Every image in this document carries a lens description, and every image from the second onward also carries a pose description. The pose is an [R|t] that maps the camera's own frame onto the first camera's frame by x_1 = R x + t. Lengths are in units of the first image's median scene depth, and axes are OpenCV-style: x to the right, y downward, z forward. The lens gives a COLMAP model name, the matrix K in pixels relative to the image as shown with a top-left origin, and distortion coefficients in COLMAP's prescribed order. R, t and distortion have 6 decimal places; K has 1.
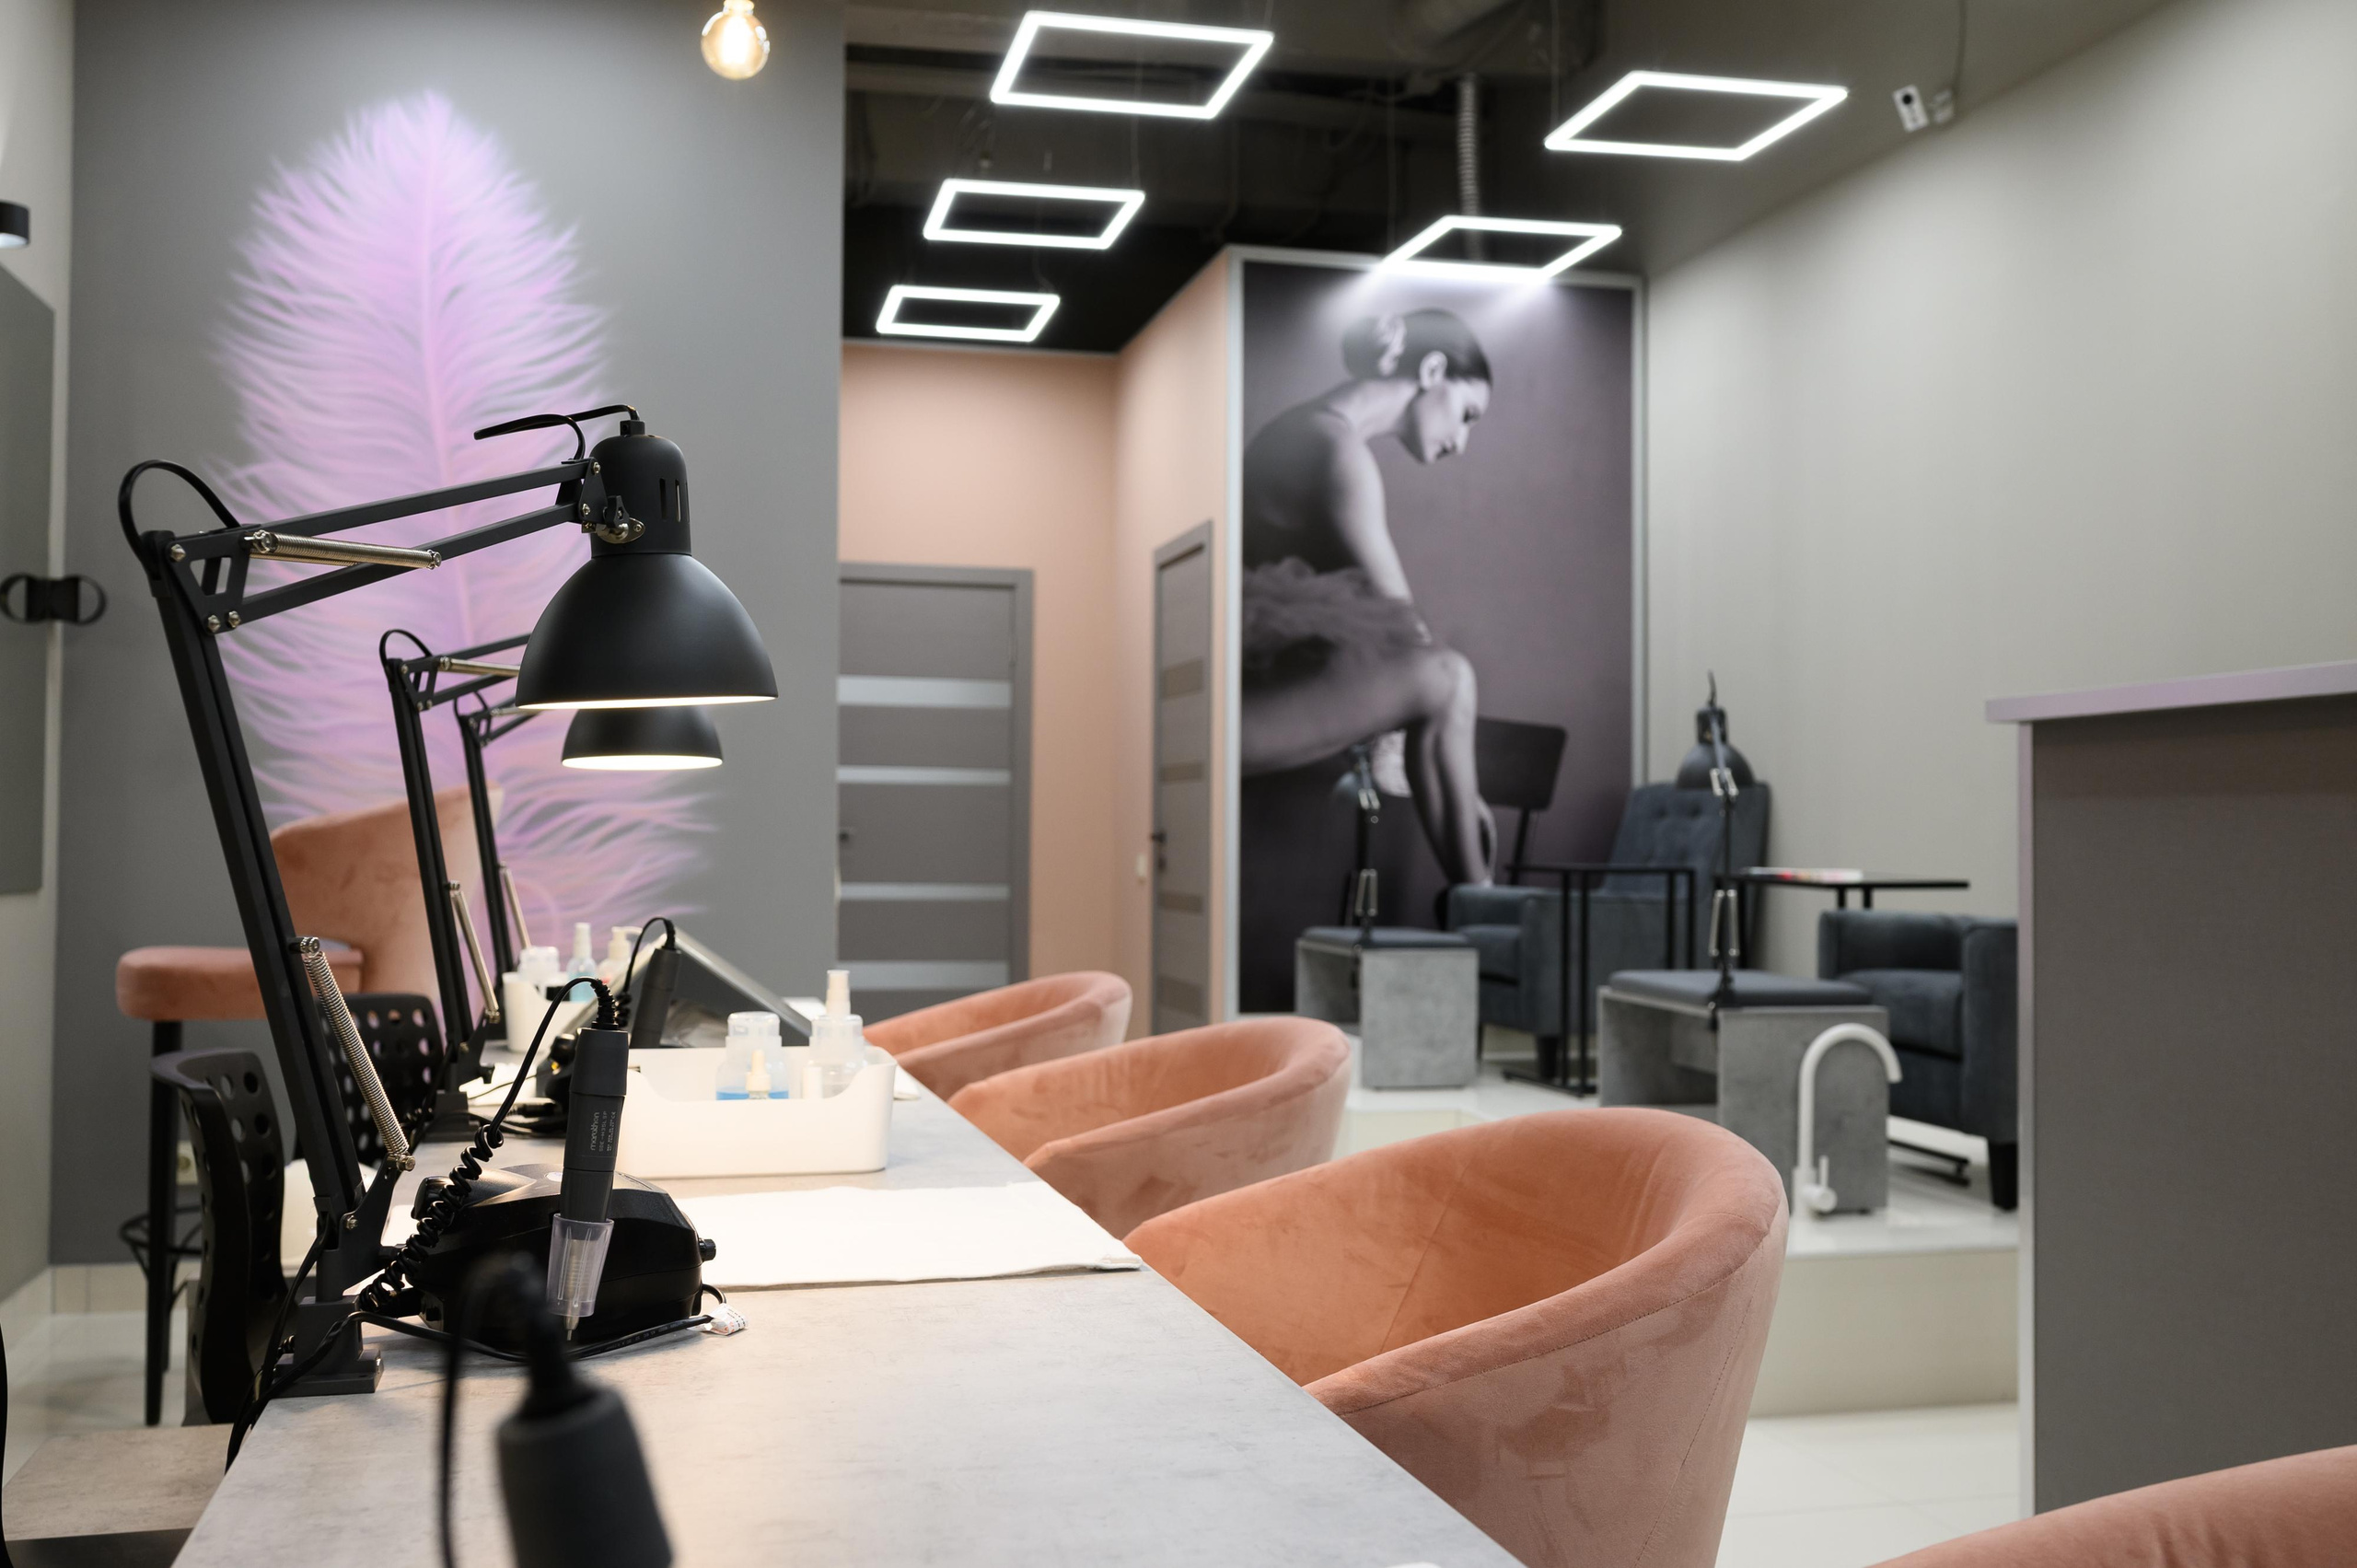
lens RADIAL K [[2225.2, 0, 1178.5], [0, 2225.2, 784.0], [0, 0, 1]] dist [-0.000976, -0.000363]
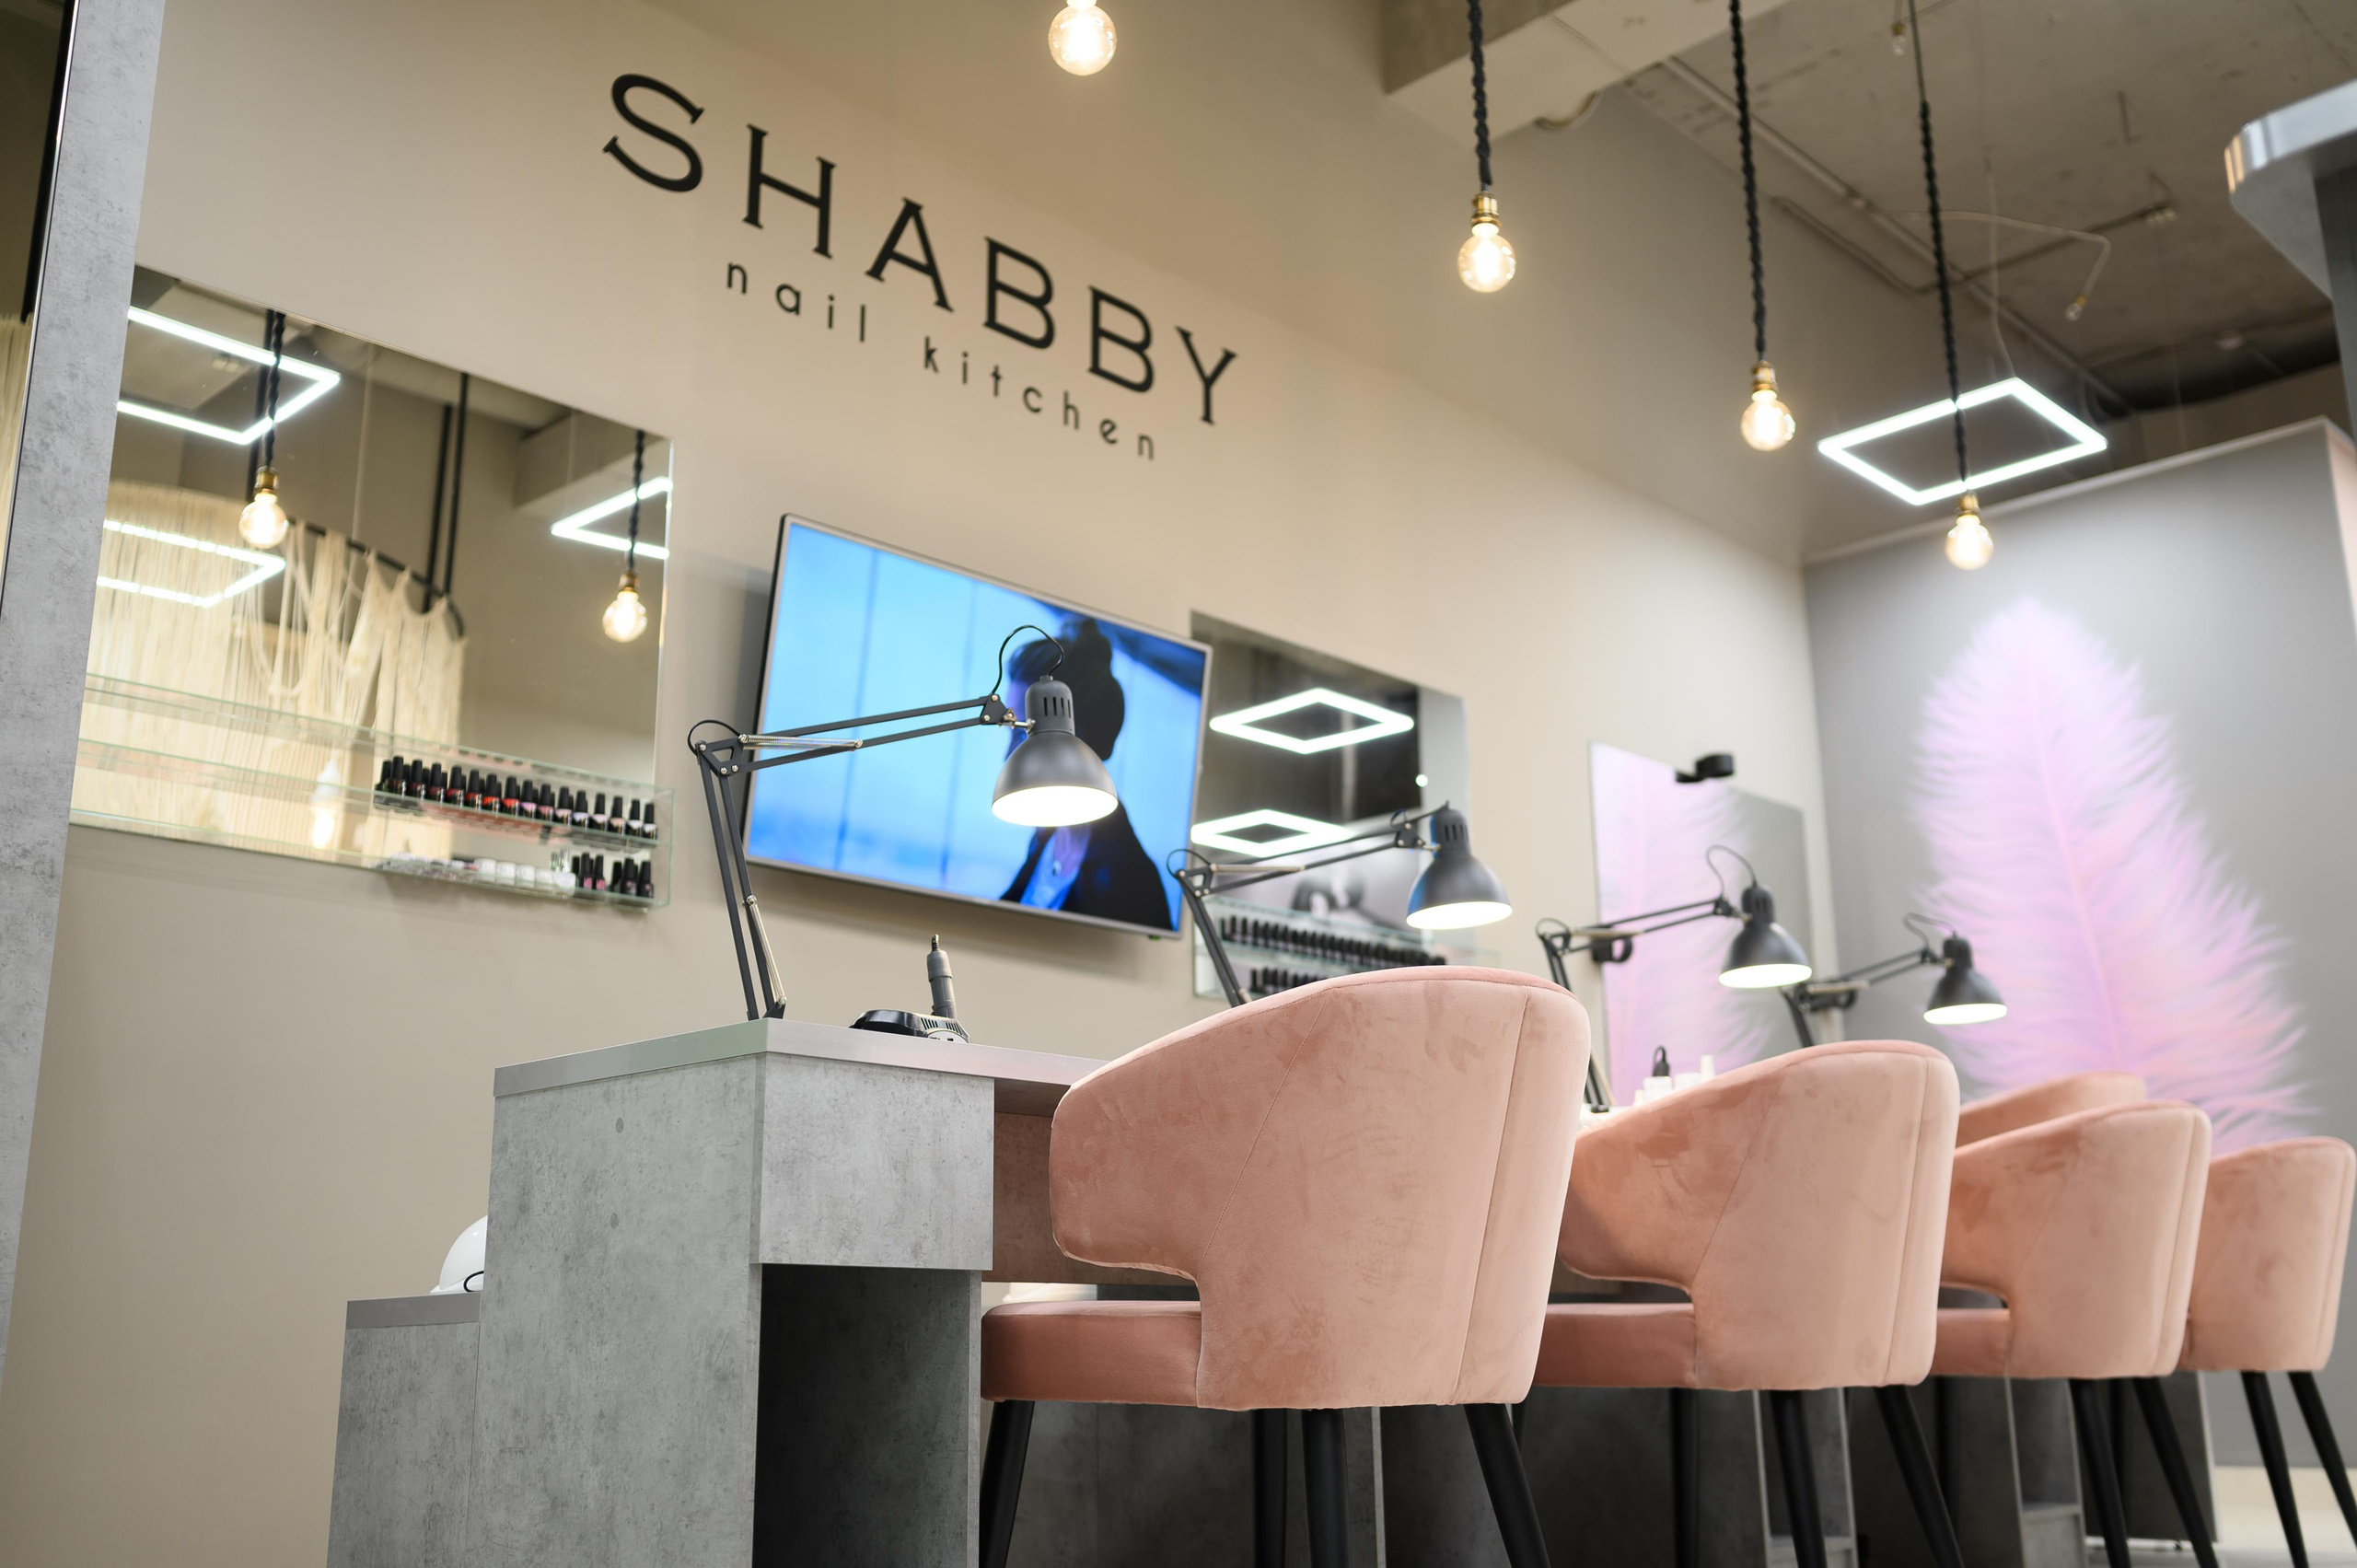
lens RADIAL K [[2225.2, 0, 1178.5], [0, 2225.2, 784.0], [0, 0, 1]] dist [-0.000976, -0.000363]
pose [[0.541291, -0.225661, -0.809988, 0.488071], [0.036466, 0.968708, -0.245511, 0.126425], [0.840044, 0.103356, 0.532582, -0.176887]]
